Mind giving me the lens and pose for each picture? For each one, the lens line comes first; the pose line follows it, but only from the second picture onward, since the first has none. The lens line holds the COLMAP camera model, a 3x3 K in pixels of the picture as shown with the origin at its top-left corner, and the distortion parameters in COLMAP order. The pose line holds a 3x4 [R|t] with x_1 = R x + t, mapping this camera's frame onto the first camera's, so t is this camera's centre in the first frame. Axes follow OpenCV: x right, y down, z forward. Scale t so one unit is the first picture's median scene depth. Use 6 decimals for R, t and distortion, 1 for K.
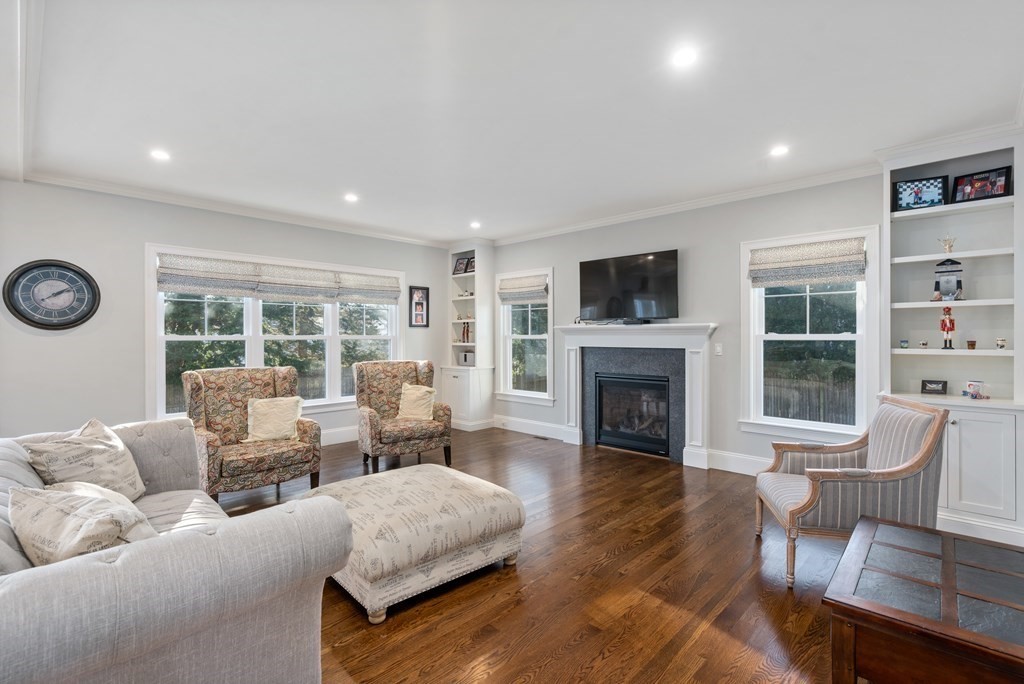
lens RADIAL K [[471.5, 0, 493.6], [0, 471.5, 335.8], [0, 0, 1]] dist [-0.014978, 0.000581]
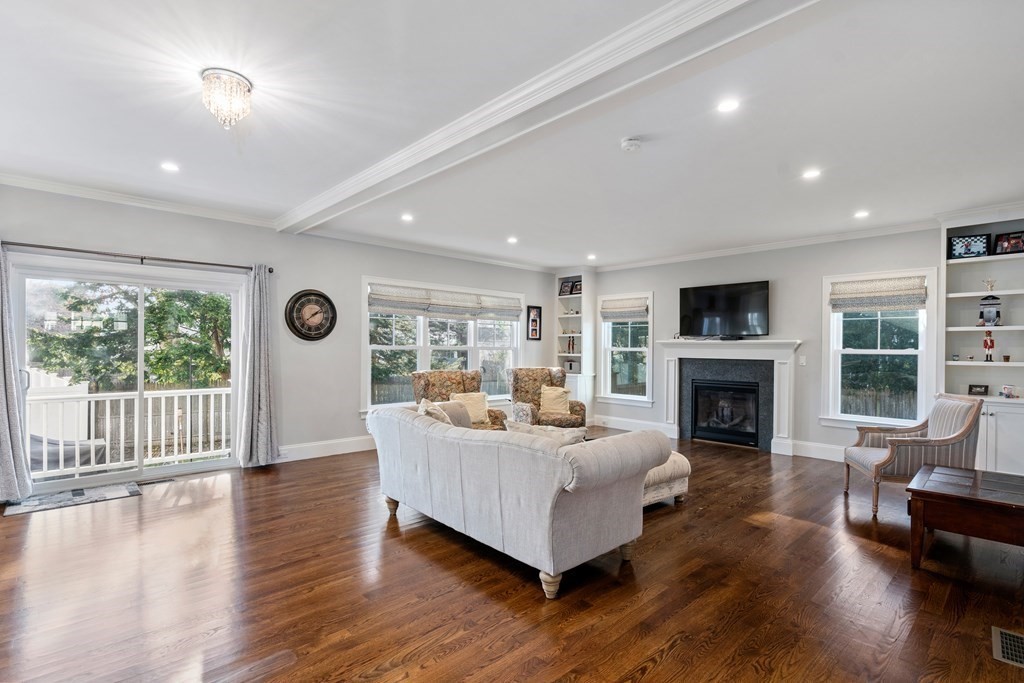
lens RADIAL K [[471.5, 0, 506.2], [0, 471.5, 349.2], [0, 0, 1]] dist [-0.014978, 0.000581]
pose [[0.998650, 0.010196, -0.050938, -0.263618], [-0.010007, 0.999942, 0.003960, 0.000581], [0.050975, -0.003445, 0.998694, -0.309704]]
